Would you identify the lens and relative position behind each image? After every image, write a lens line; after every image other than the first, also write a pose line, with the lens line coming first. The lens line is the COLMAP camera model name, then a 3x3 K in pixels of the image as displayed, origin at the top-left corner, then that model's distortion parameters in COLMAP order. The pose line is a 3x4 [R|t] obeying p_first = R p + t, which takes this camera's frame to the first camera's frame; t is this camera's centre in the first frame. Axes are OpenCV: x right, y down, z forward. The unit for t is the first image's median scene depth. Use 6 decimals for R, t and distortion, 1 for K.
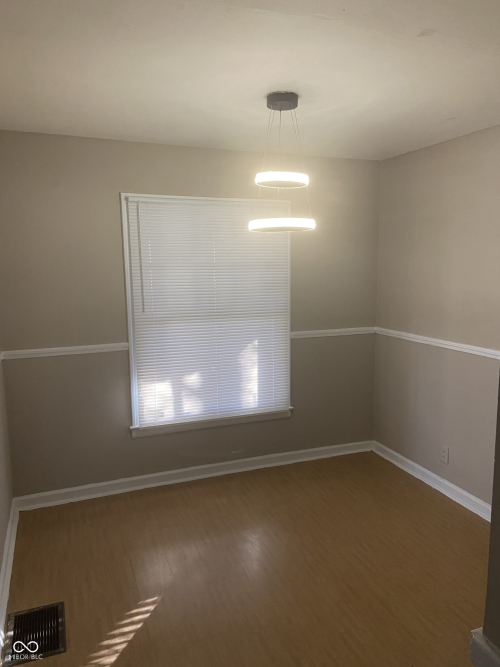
lens RADIAL K [[500.7, 0, 250.4], [0, 500.7, 332.5], [0, 0, 1]] dist [0.075834, -0.090960]
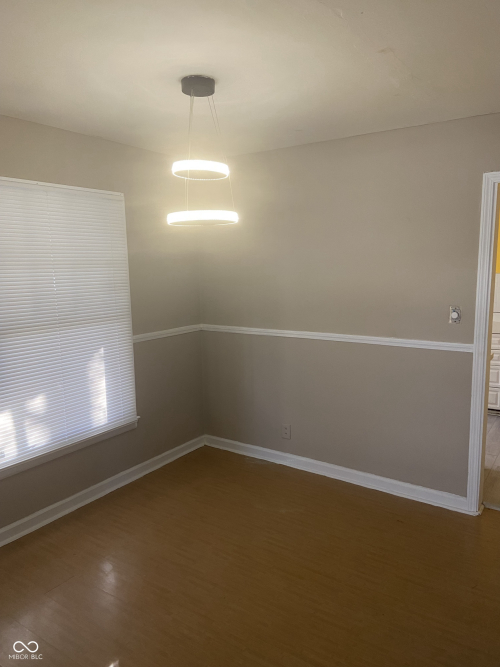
lens RADIAL K [[500.7, 0, 249.2], [0, 500.7, 336.1], [0, 0, 1]] dist [0.075834, -0.090960]
pose [[0.817005, -0.092399, 0.569180, -0.283088], [0.093929, 0.995220, 0.026734, -0.005387], [-0.568929, 0.031620, 0.821779, 0.120016]]
